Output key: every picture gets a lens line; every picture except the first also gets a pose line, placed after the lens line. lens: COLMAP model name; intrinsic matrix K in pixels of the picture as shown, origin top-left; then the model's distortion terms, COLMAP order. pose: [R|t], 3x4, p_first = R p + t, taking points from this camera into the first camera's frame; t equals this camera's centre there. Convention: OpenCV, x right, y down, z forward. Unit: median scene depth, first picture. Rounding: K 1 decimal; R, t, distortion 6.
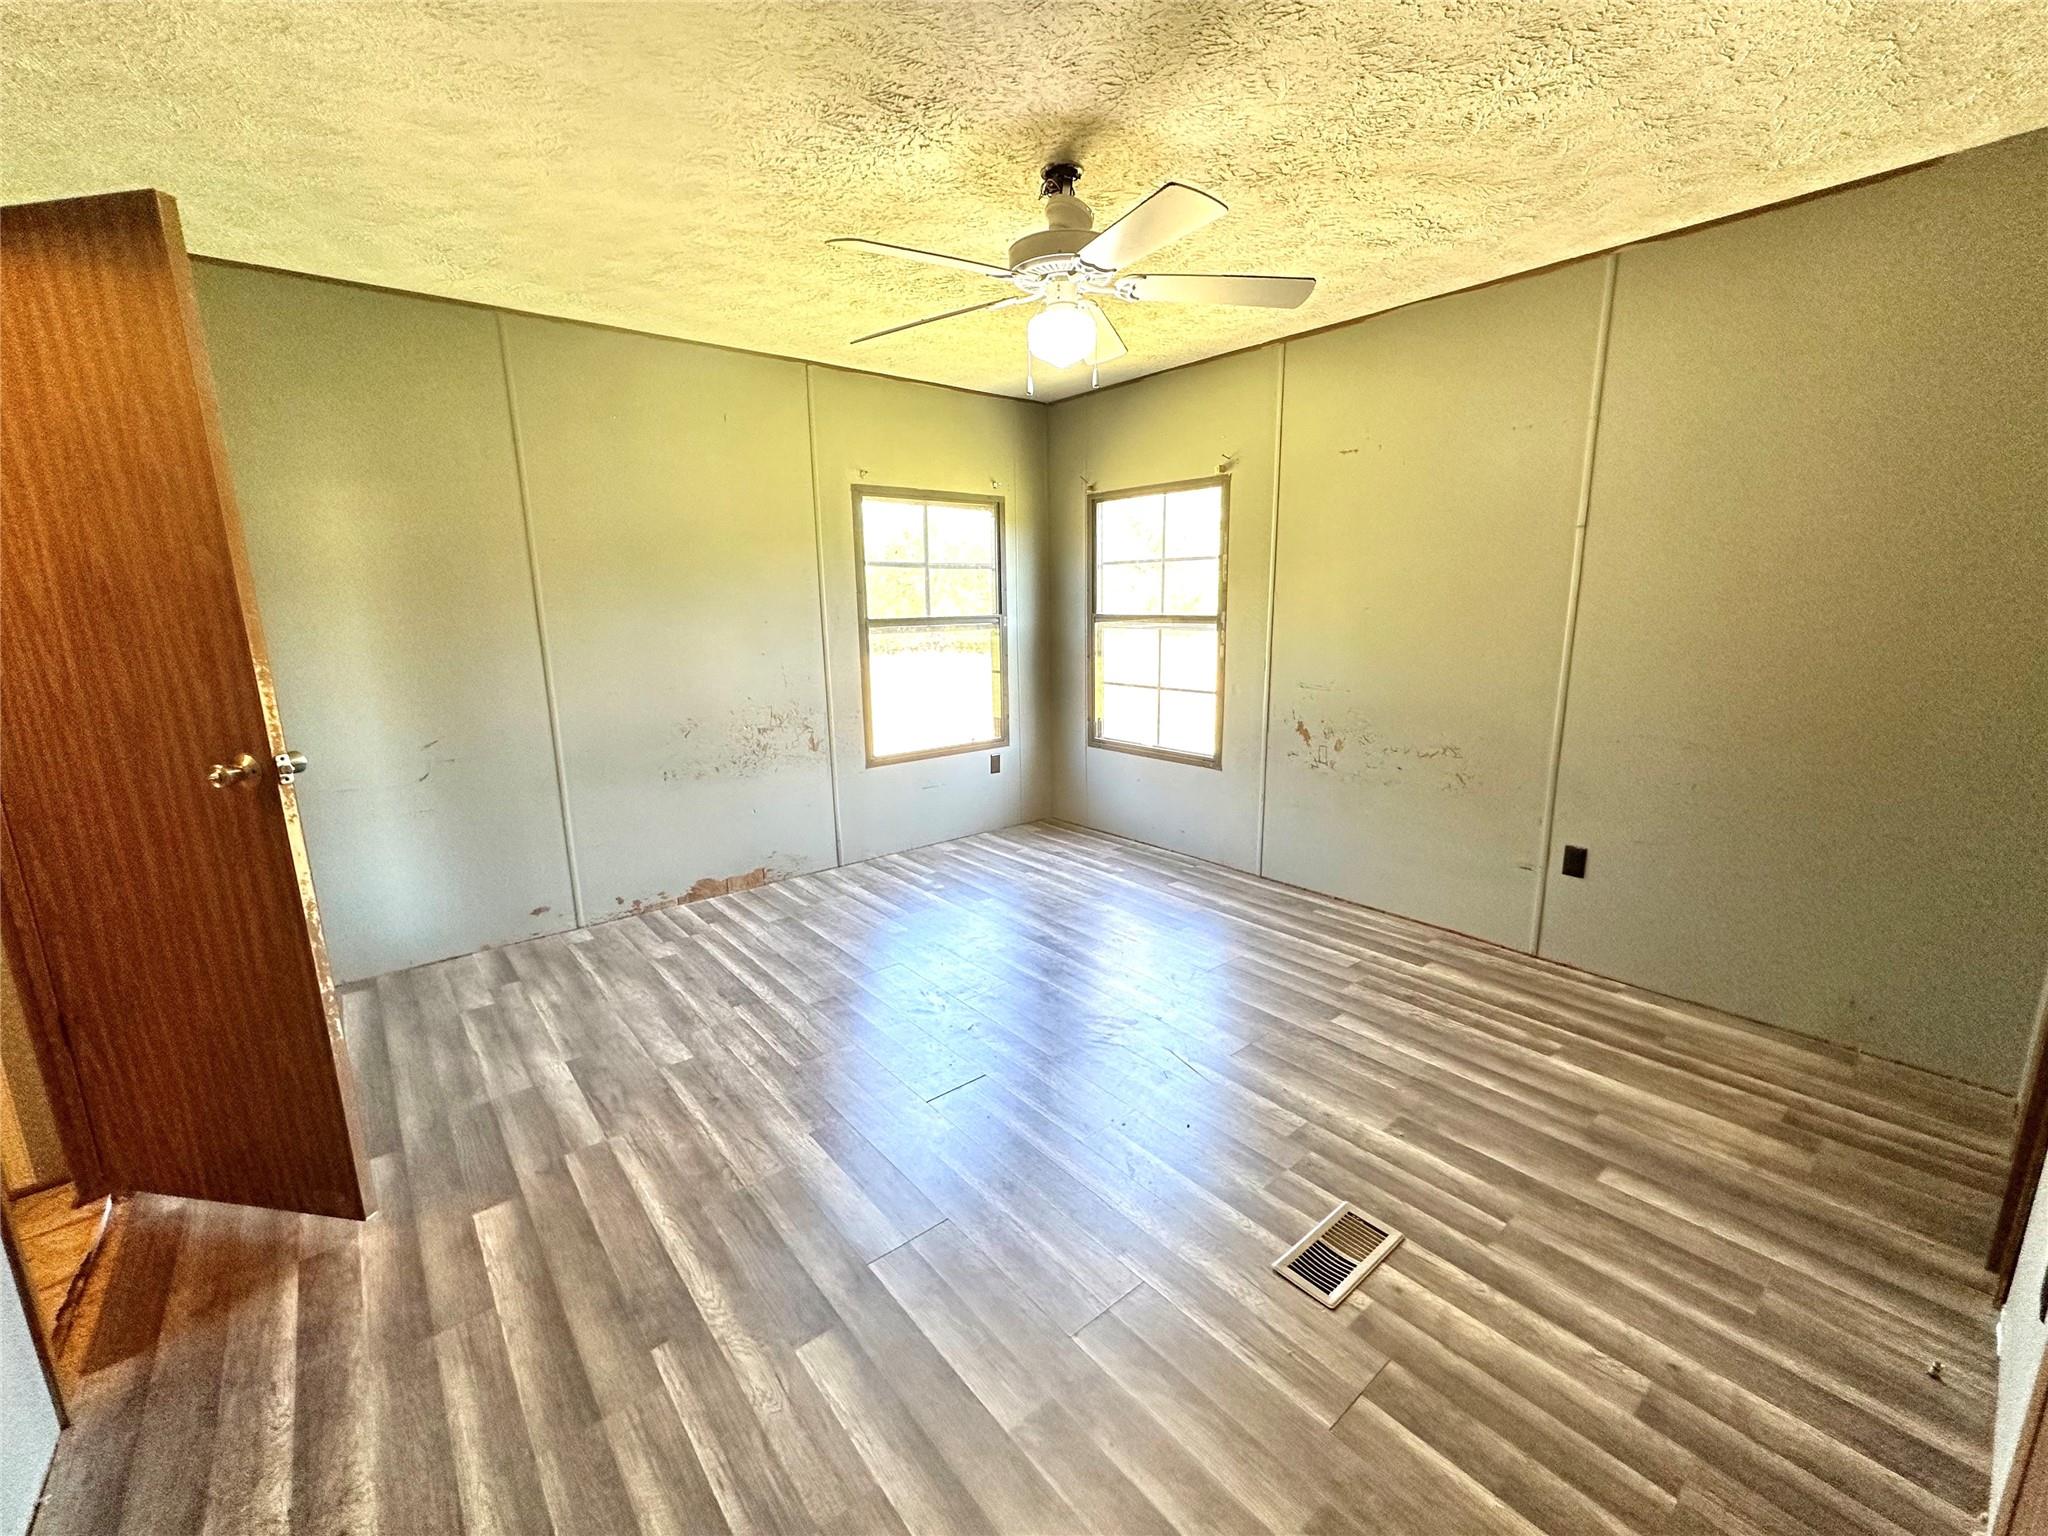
lens RADIAL K [[816.1, 0, 1024.0], [0, 816.1, 768.0], [0, 0, 1]] dist [-0.000972, -0.000344]
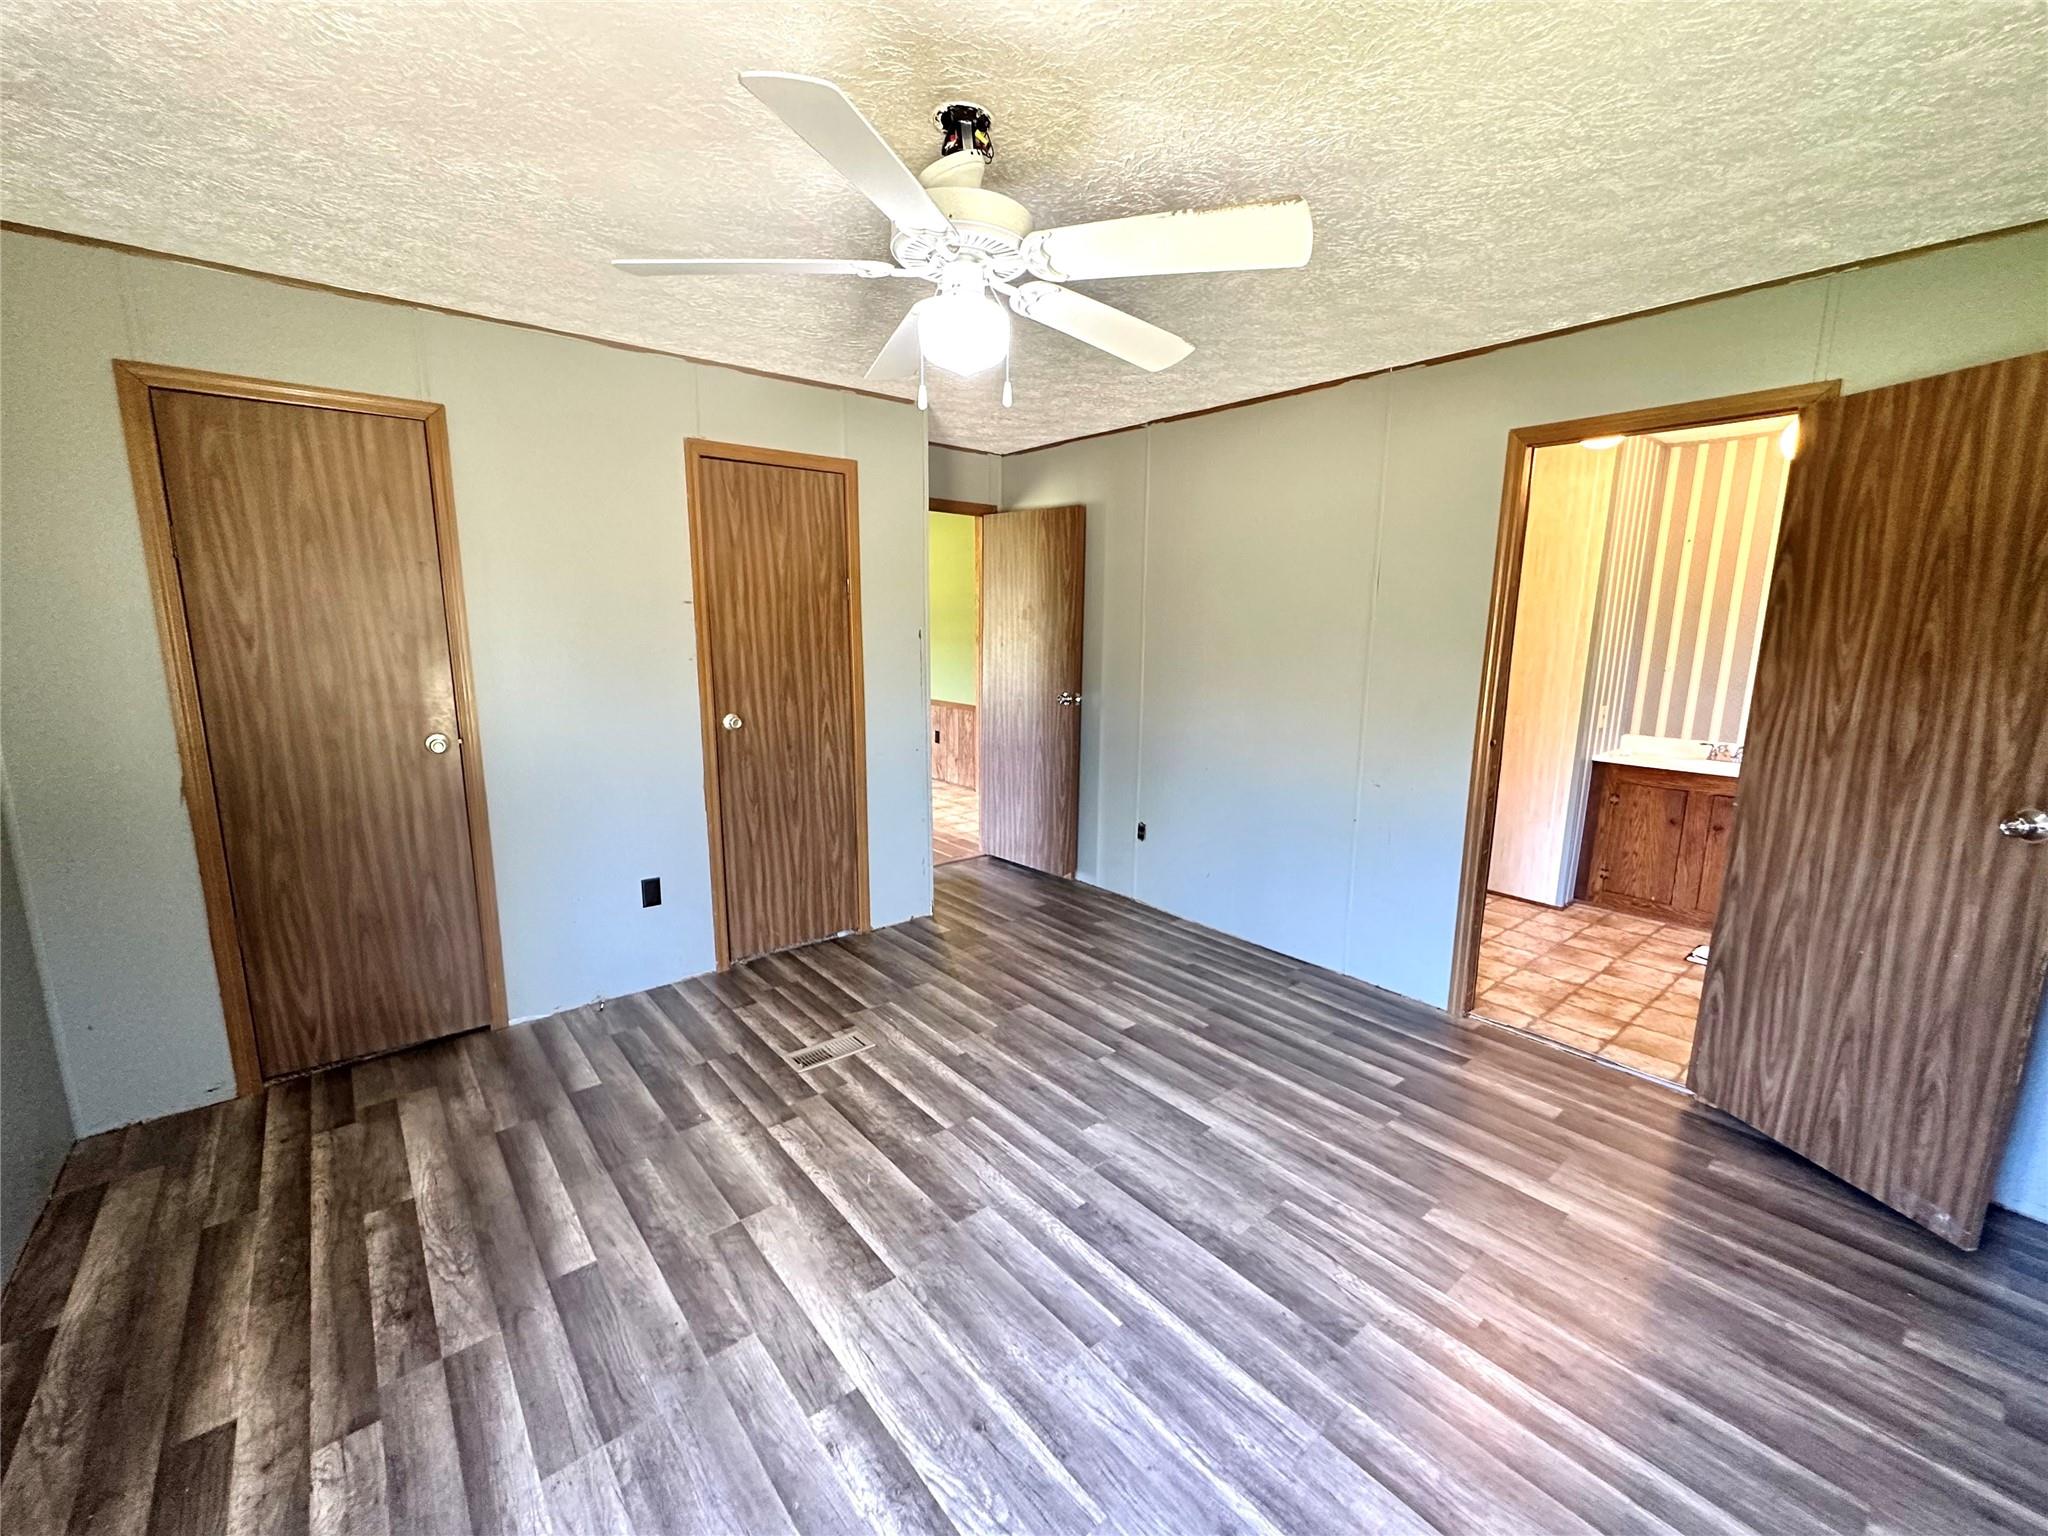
lens RADIAL K [[816.1, 0, 1024.0], [0, 816.1, 768.0], [0, 0, 1]] dist [-0.000972, -0.000344]
pose [[-0.999980, 0.006232, -0.000734, -0.004366], [0.005466, 0.922633, 0.385640, -0.458374], [0.003081, 0.385629, -0.922649, 1.877851]]
